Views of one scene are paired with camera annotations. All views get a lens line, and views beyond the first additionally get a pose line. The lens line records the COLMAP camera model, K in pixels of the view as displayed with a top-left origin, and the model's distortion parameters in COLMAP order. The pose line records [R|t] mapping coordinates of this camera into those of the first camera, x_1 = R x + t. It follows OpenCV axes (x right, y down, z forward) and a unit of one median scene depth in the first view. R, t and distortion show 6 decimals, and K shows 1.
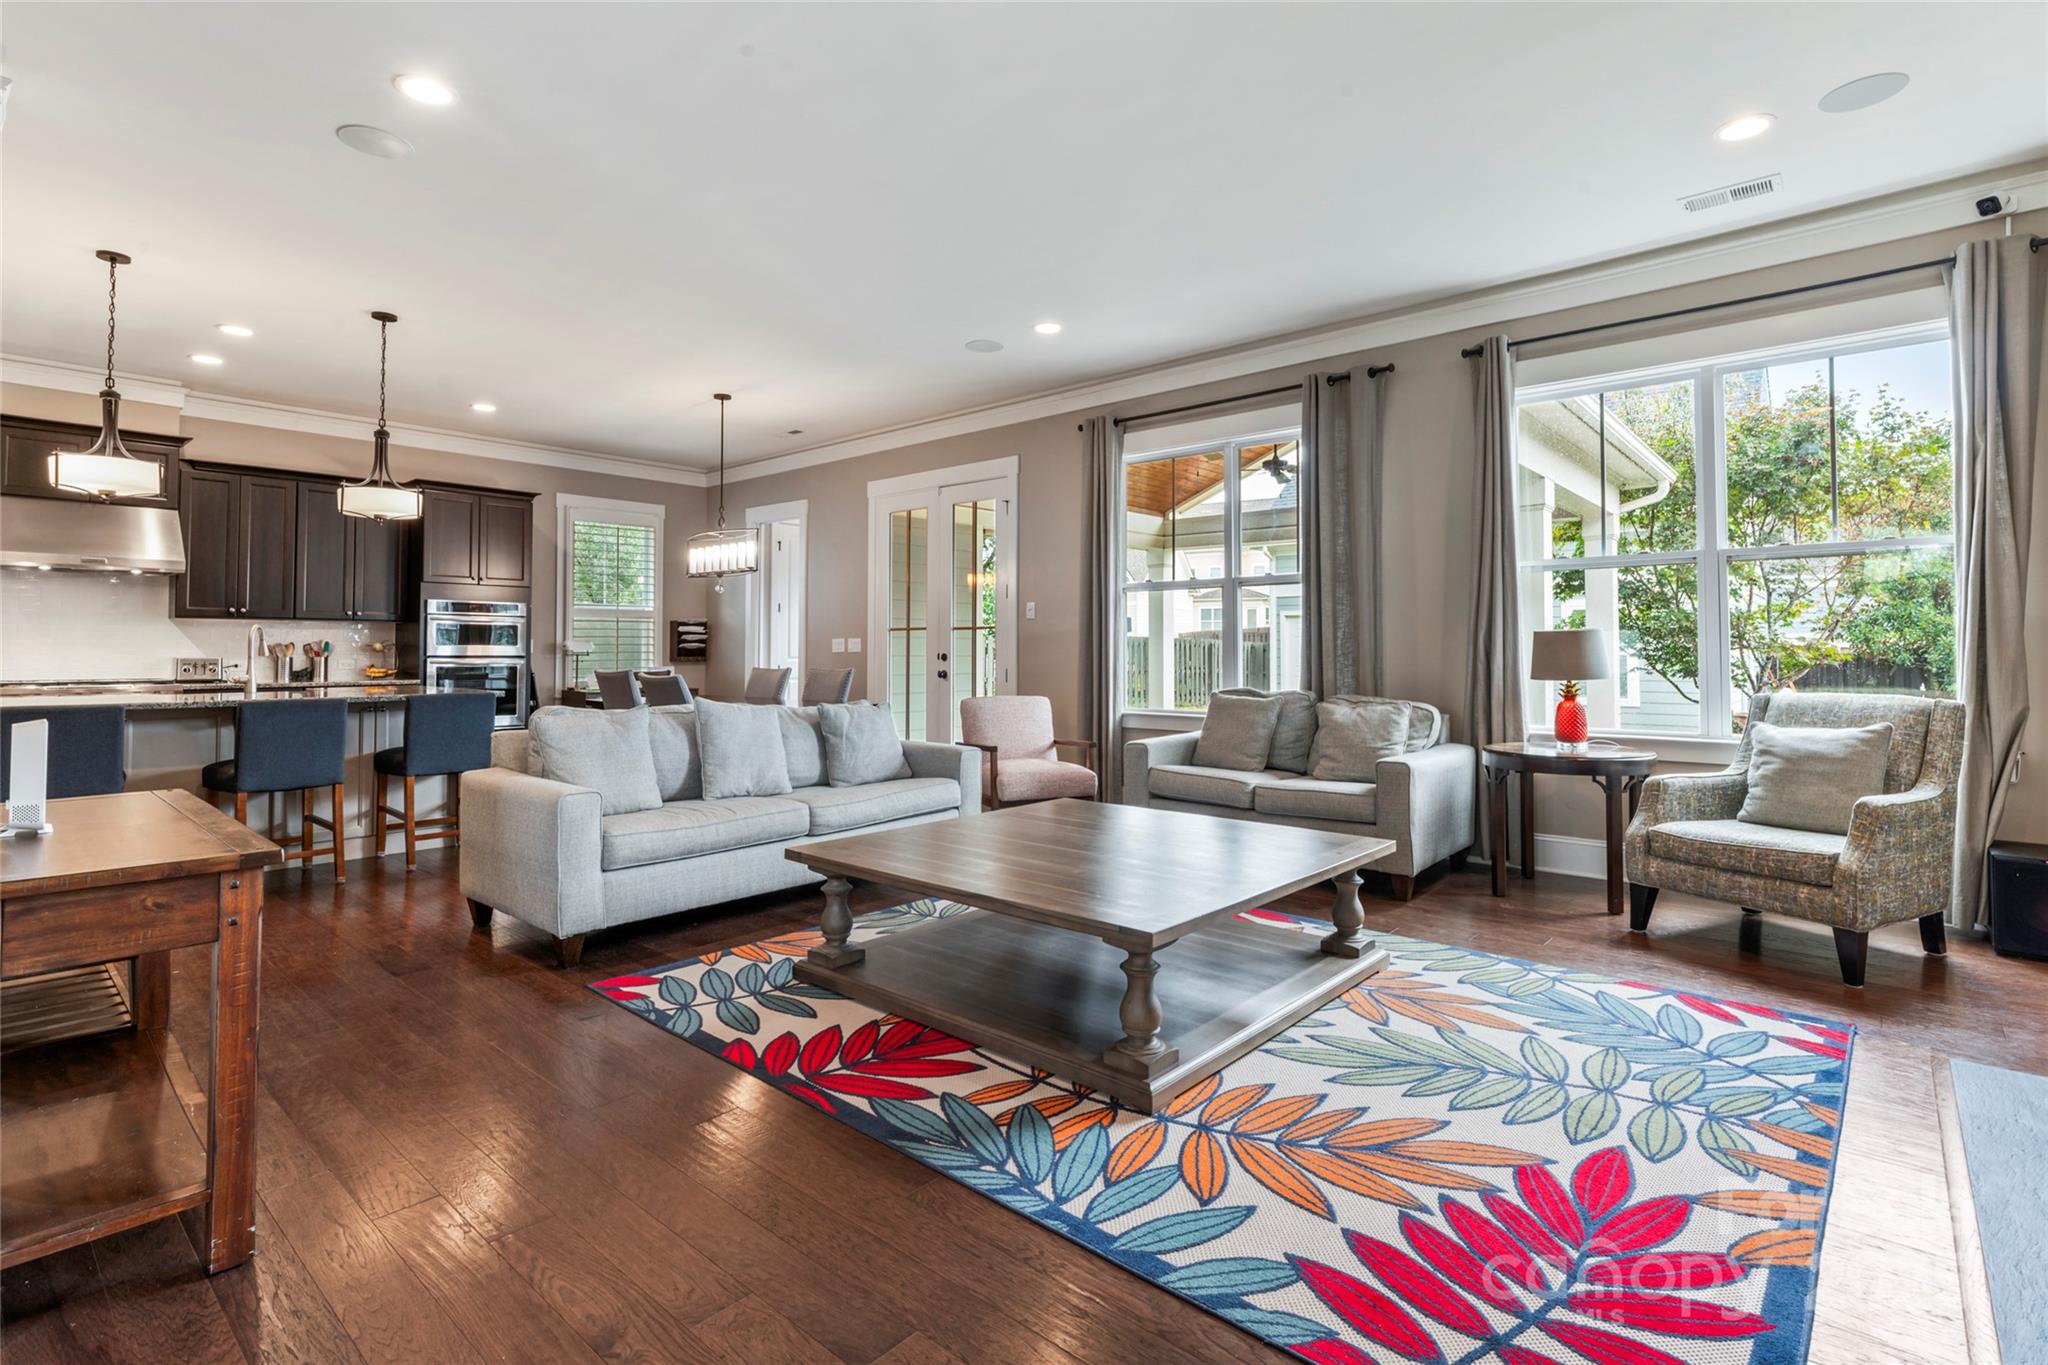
lens RADIAL K [[980.3, 0, 1023.3], [0, 980.3, 611.6], [0, 0, 1]] dist [-0.000048, -0.000506]
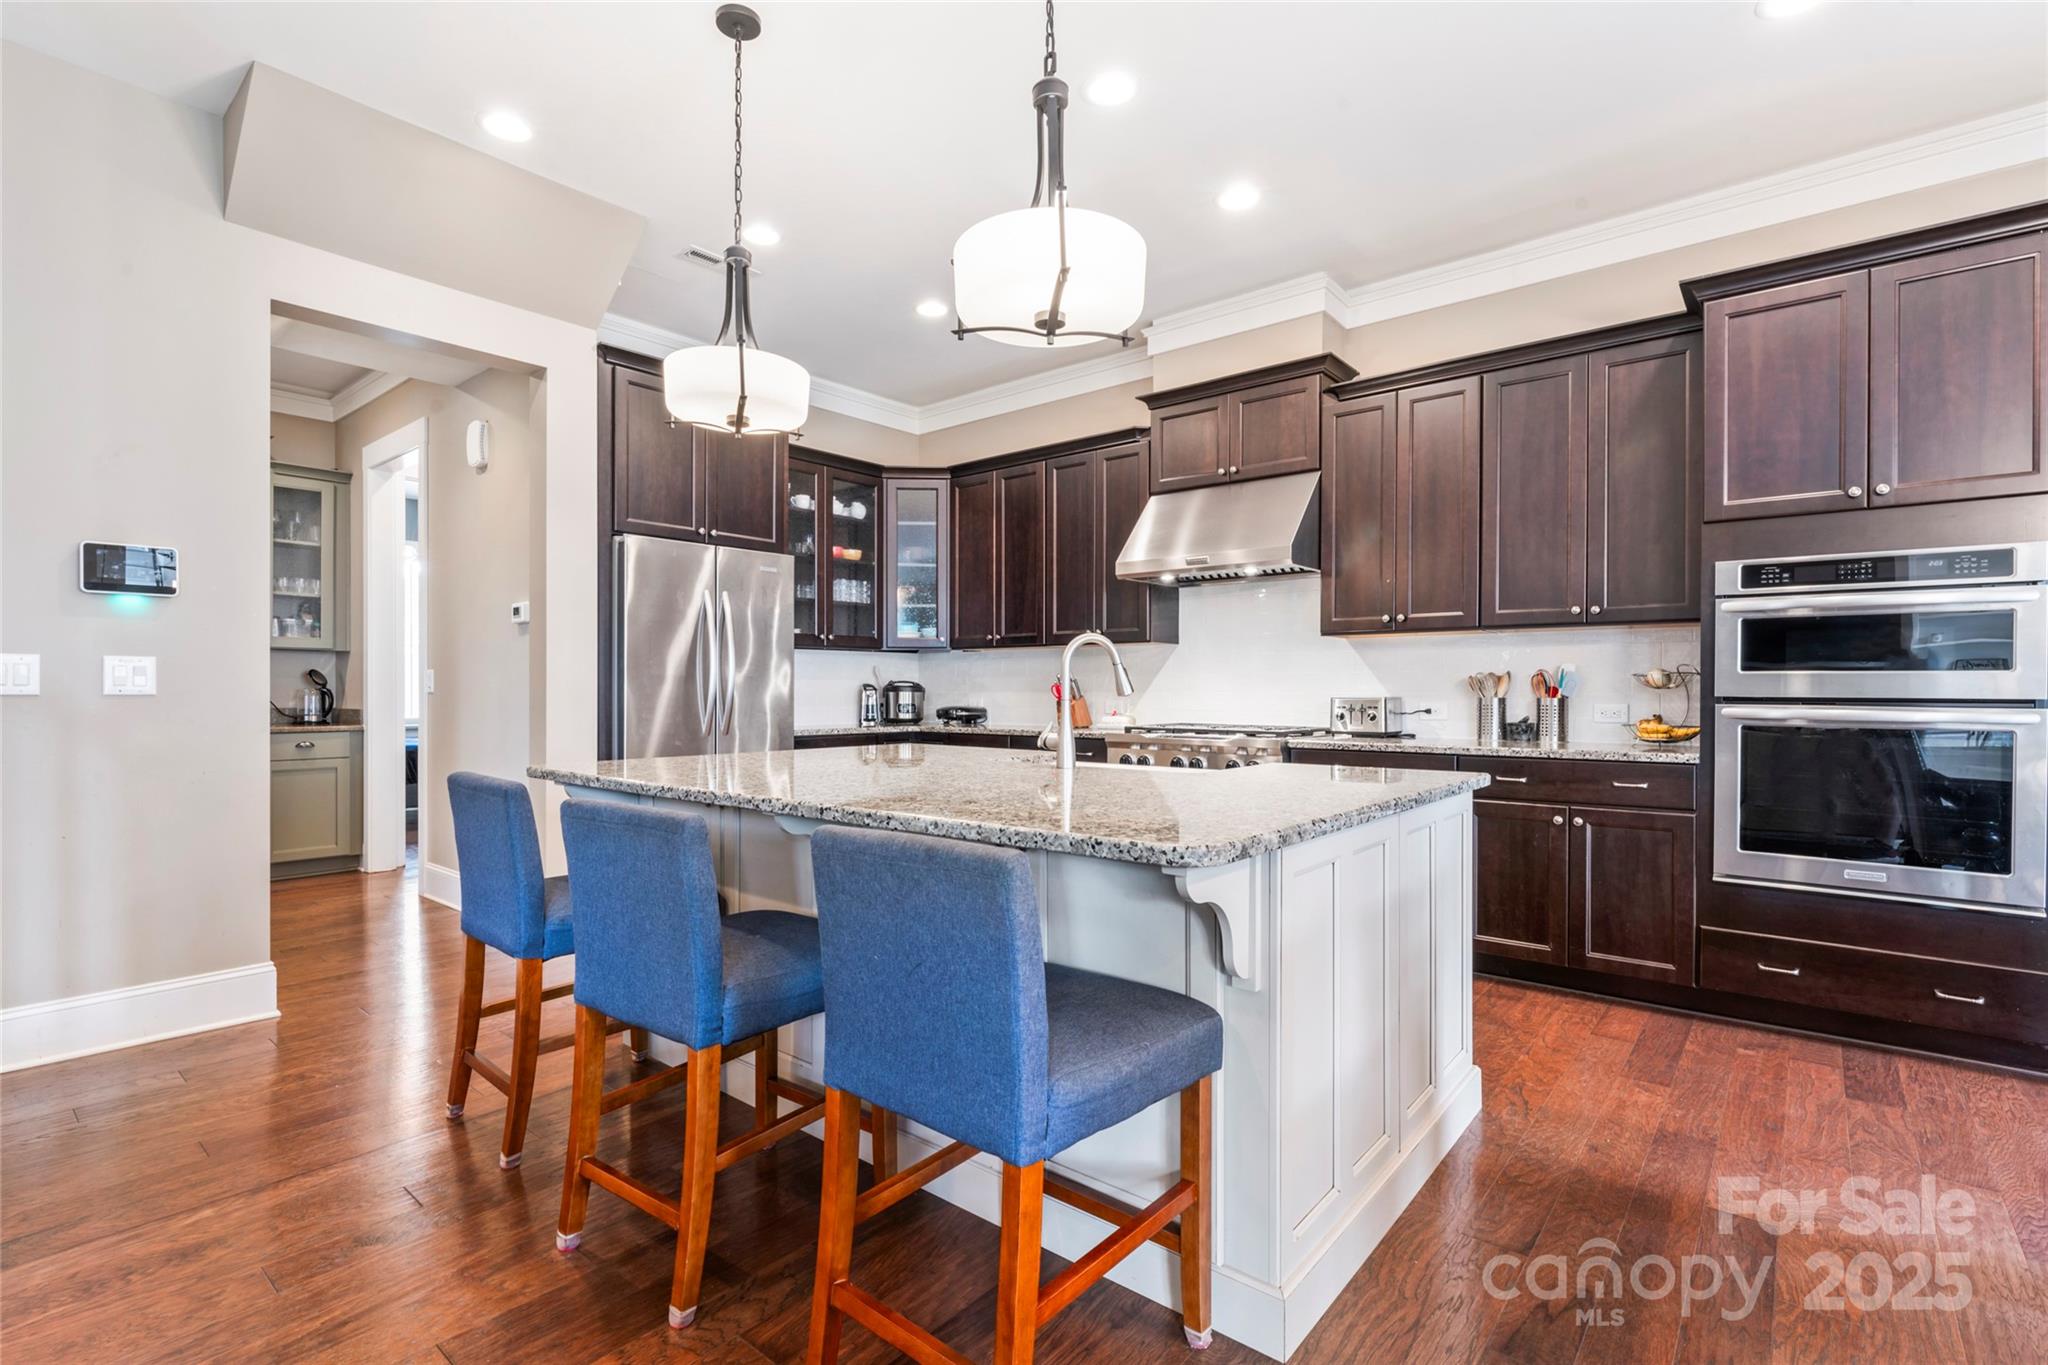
lens RADIAL K [[927.1, 0, 1024.0], [0, 927.1, 682.5], [0, 0, 1]] dist [-0.003840, 0.000573]
pose [[0.040143, -0.017692, -0.999037, -0.396977], [0.038296, 0.999136, -0.016155, 0.060856], [0.998460, -0.037610, 0.040786, 1.190078]]
